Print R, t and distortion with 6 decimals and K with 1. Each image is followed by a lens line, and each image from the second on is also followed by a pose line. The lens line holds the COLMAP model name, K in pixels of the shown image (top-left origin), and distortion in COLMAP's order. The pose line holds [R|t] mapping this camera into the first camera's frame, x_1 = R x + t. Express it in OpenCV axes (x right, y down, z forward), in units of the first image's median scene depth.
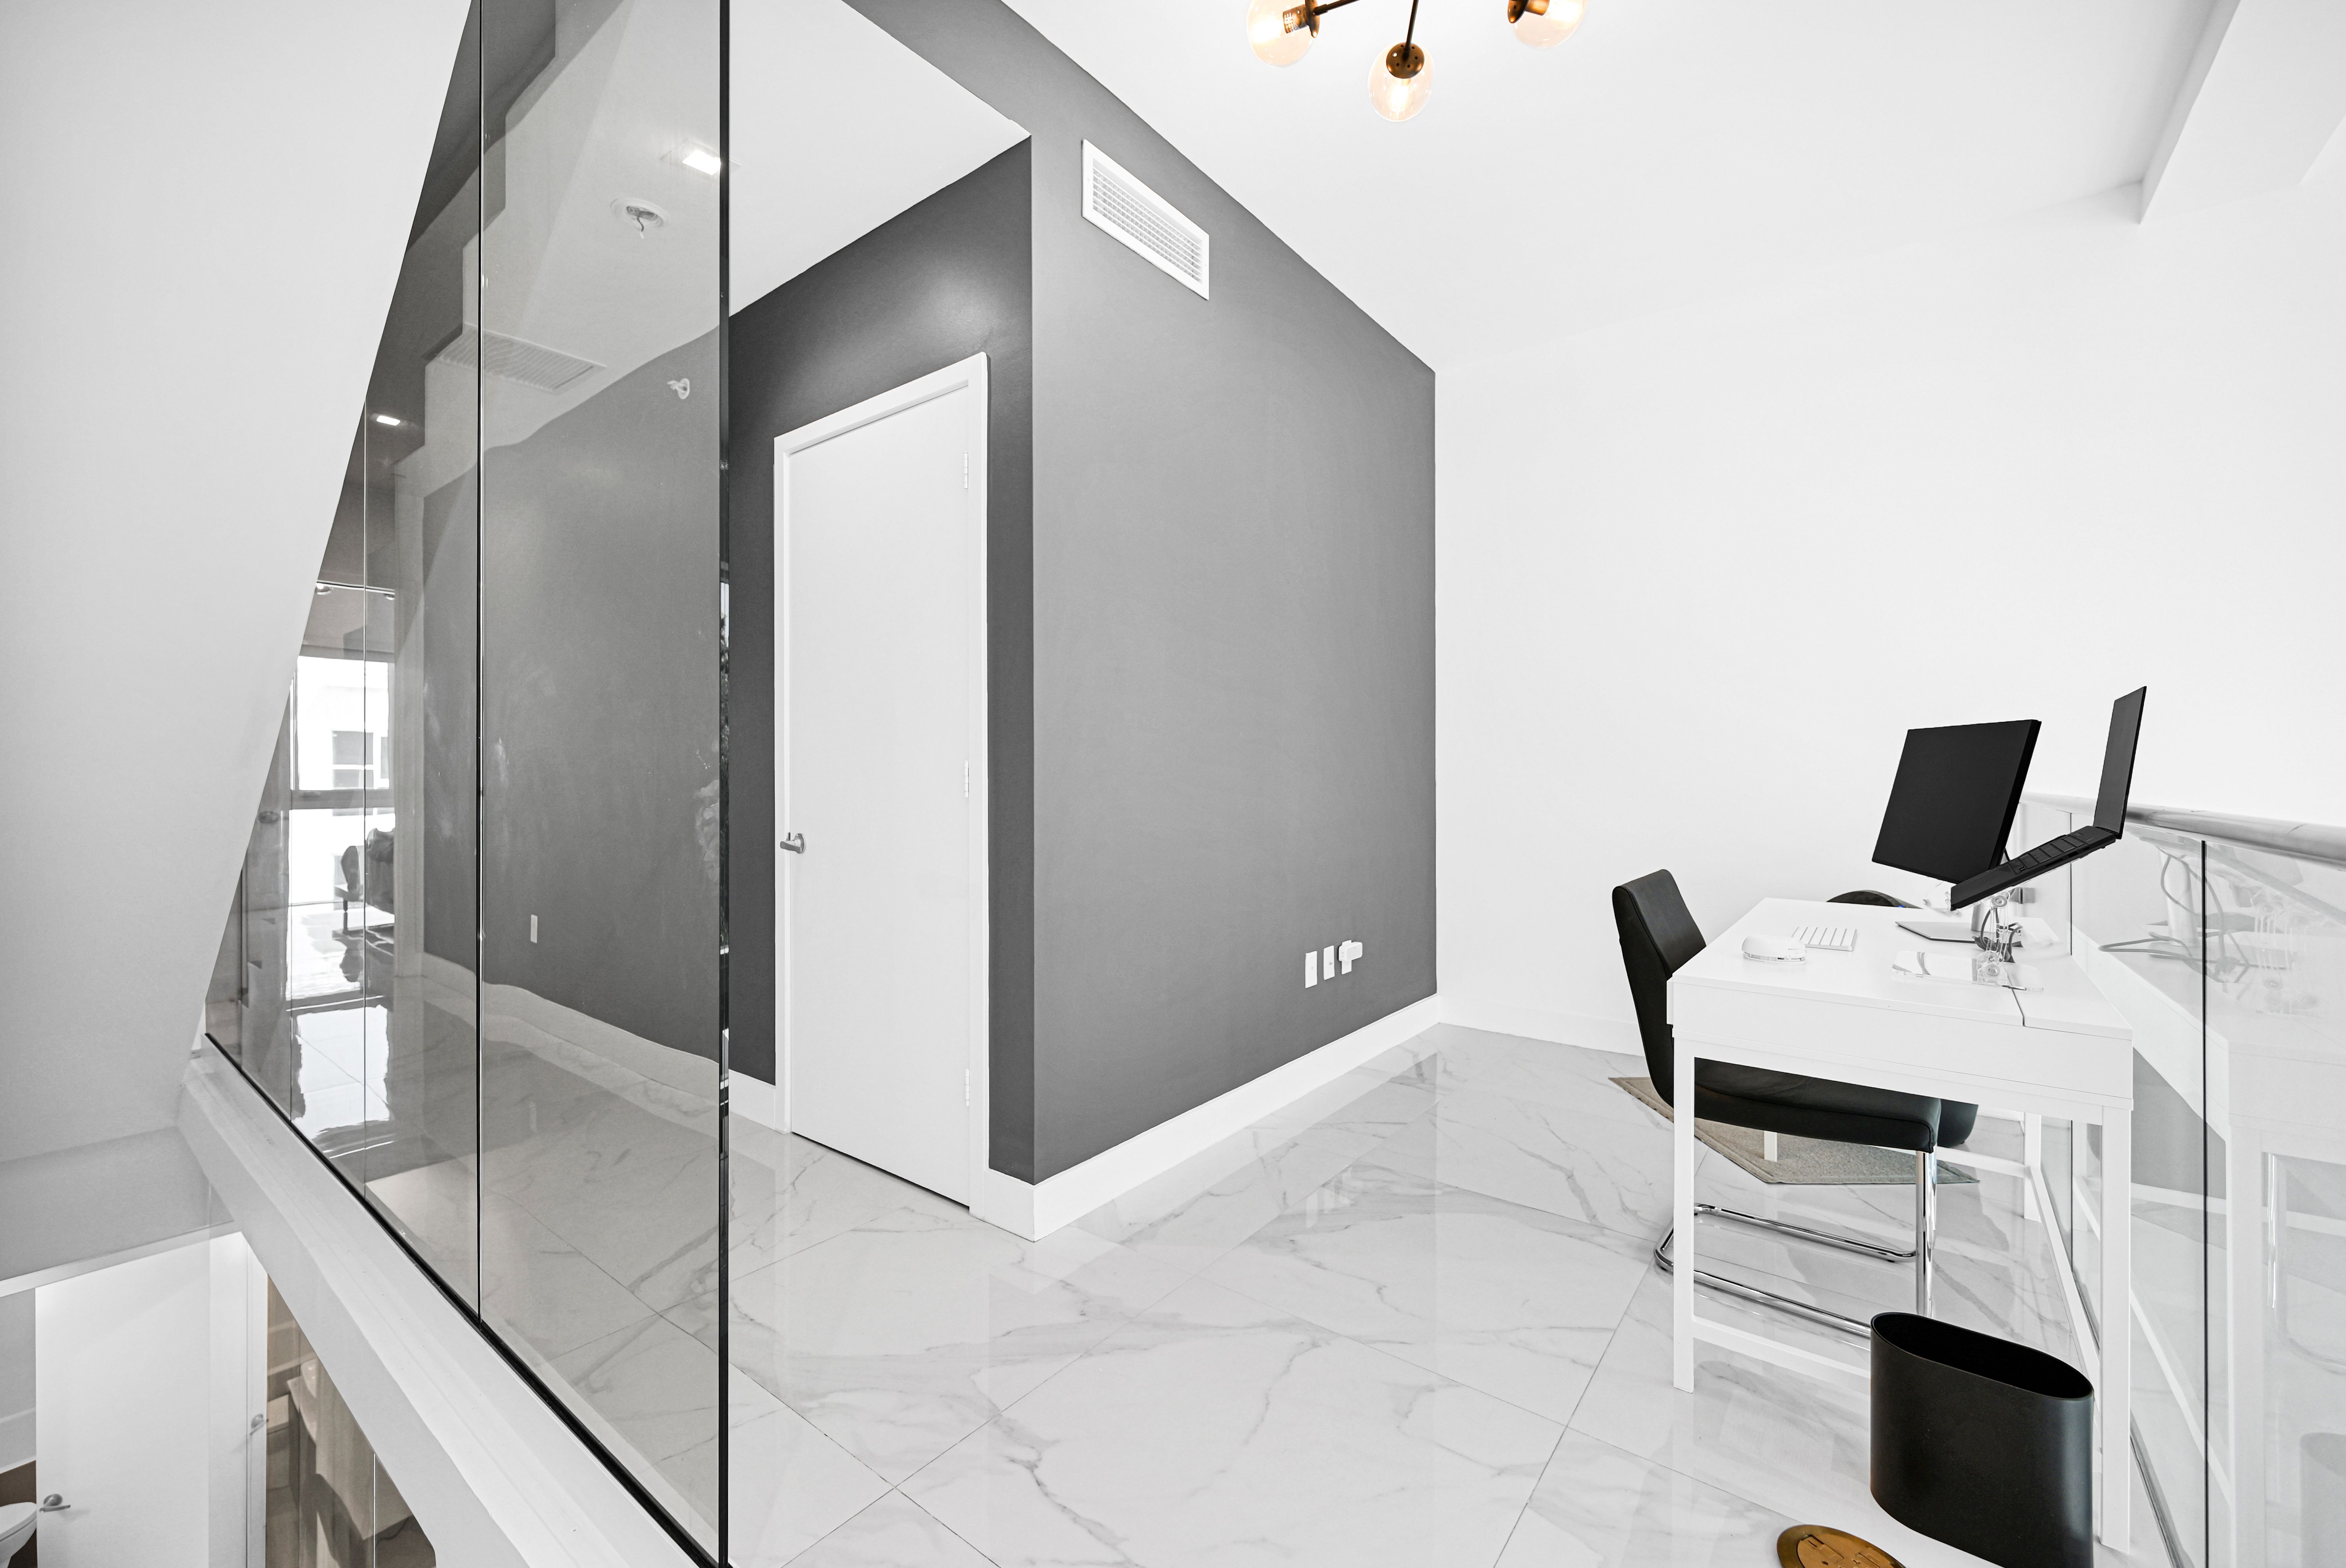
lens RADIAL K [[932.5, 0, 1173.0], [0, 932.5, 784.0], [0, 0, 1]] dist [0.000059, -0.000321]
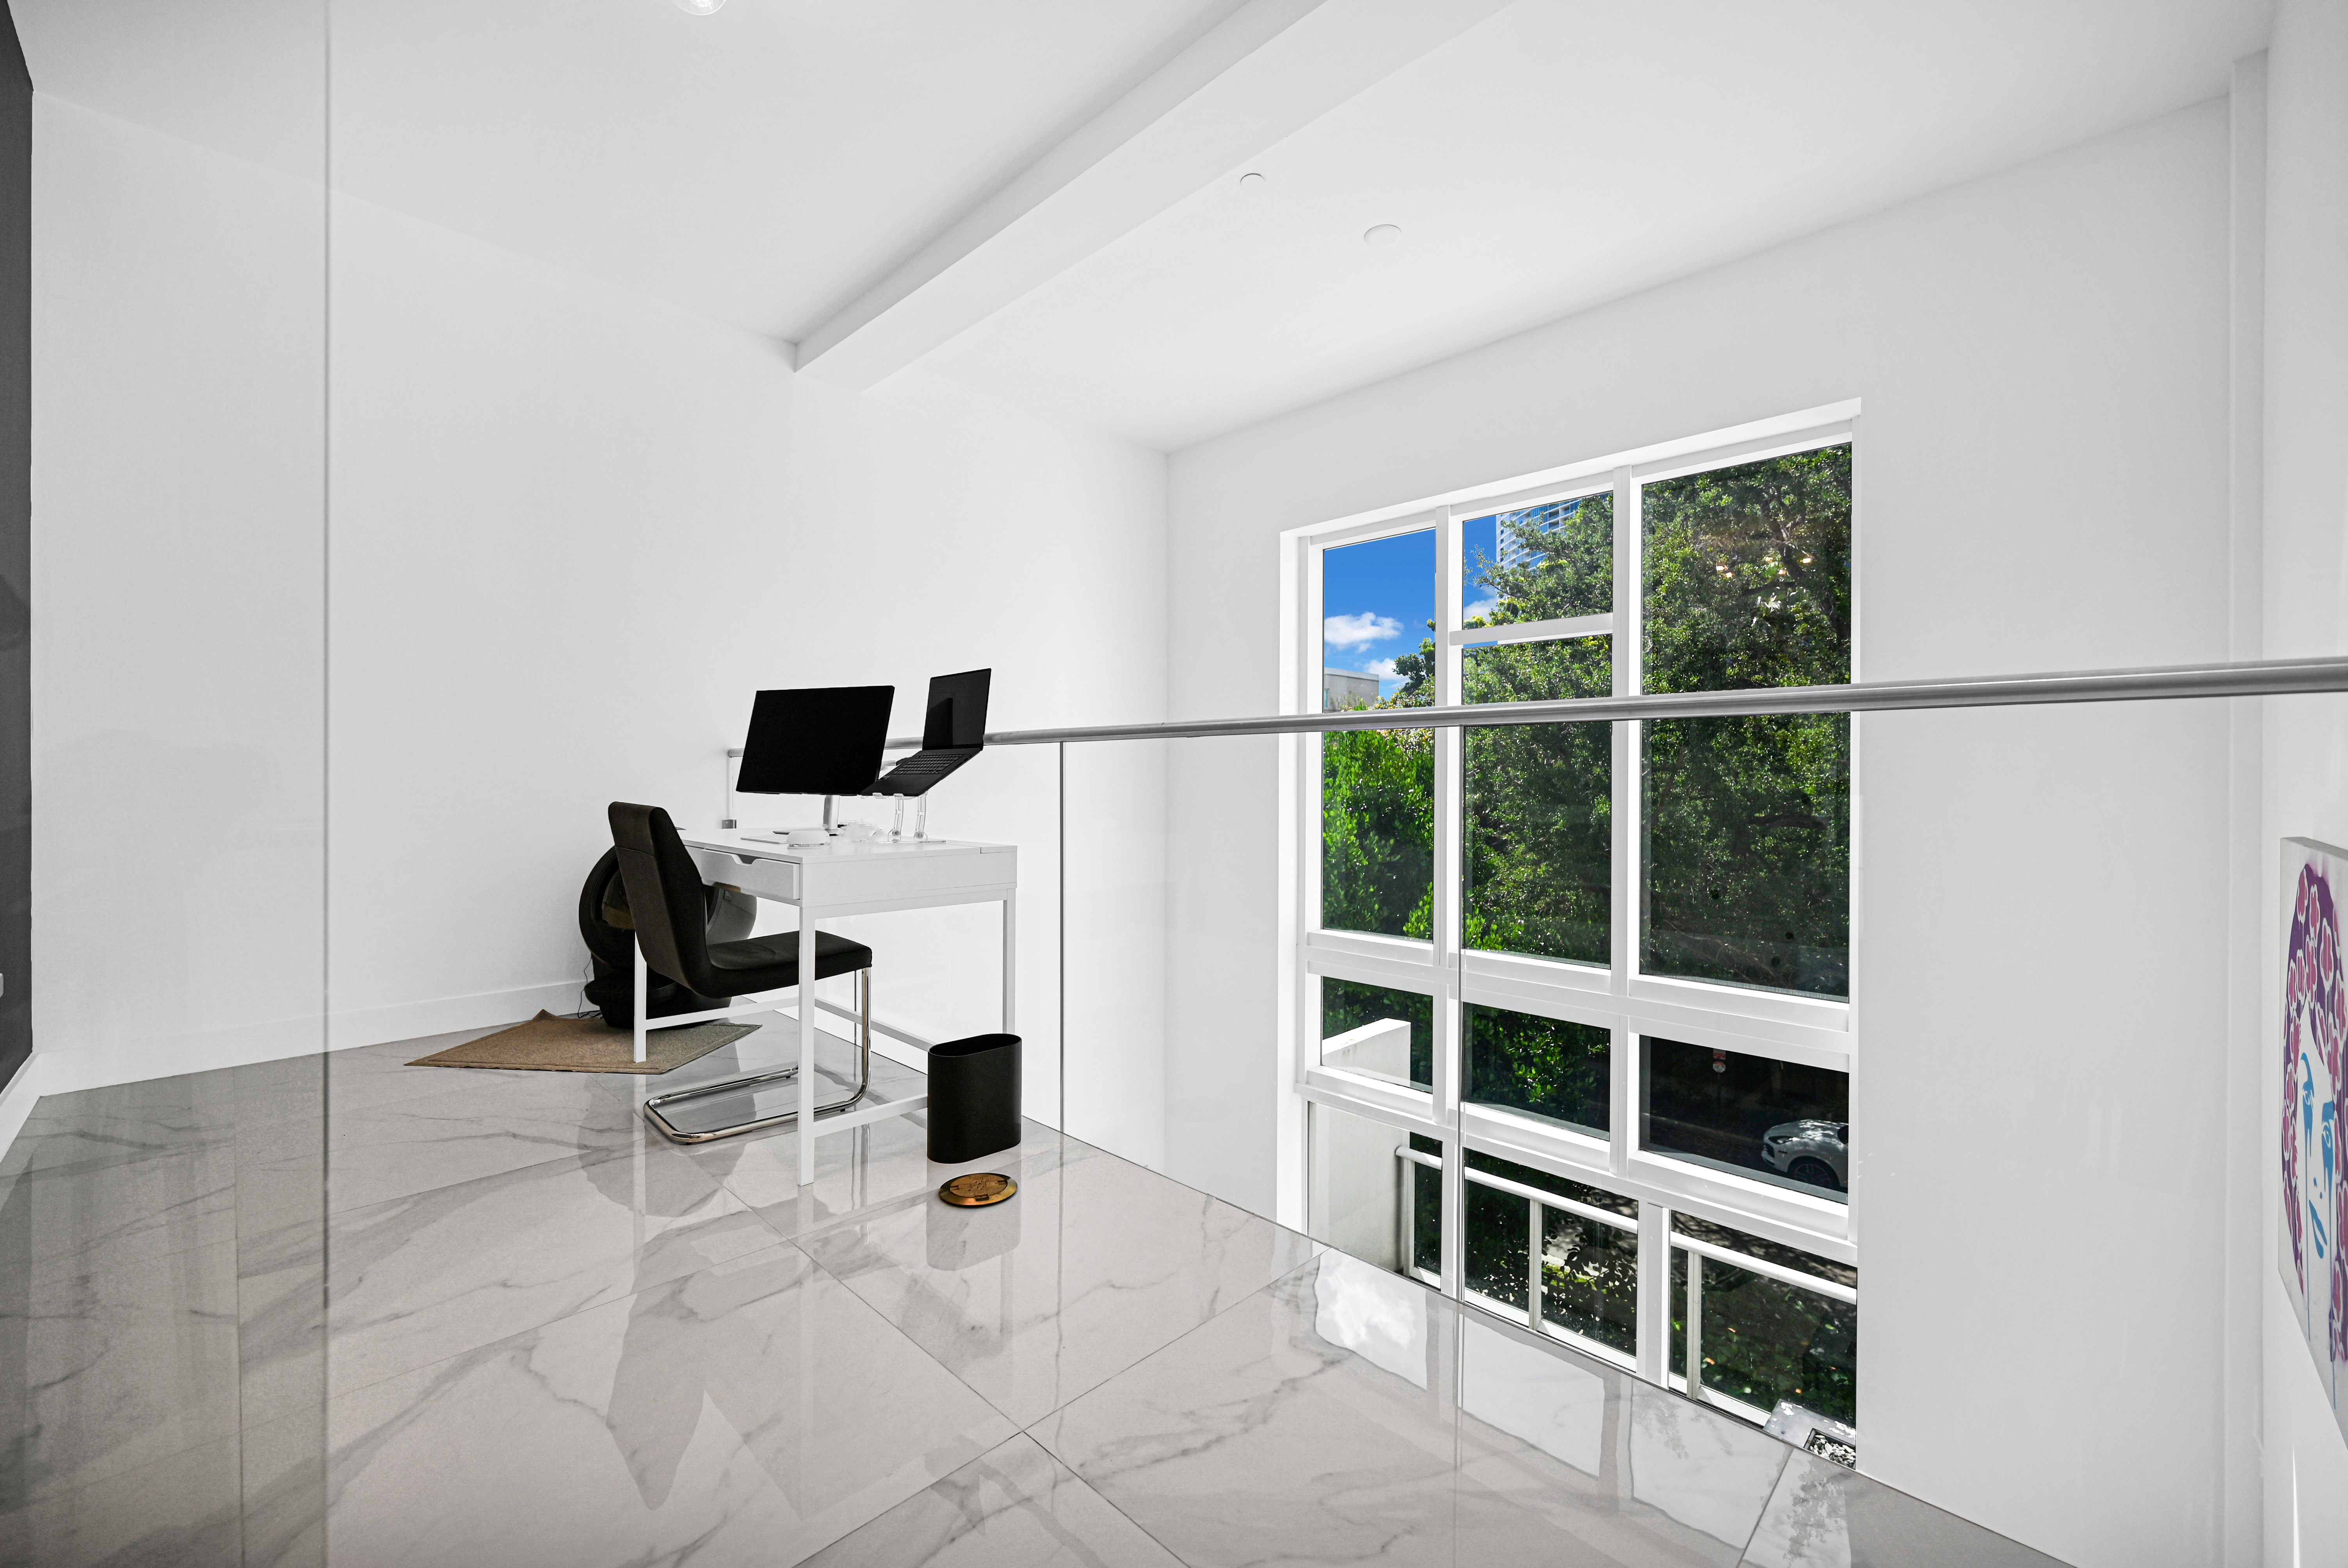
lens RADIAL K [[935.6, 0, 1174.0], [0, 935.6, 784.0], [0, 0, 1]] dist [0.002933, -0.000063]
pose [[0.120987, -0.005538, 0.992639, -0.464328], [0.002156, 0.999984, 0.005316, 0.069106], [-0.992652, 0.001497, 0.120997, 0.245551]]
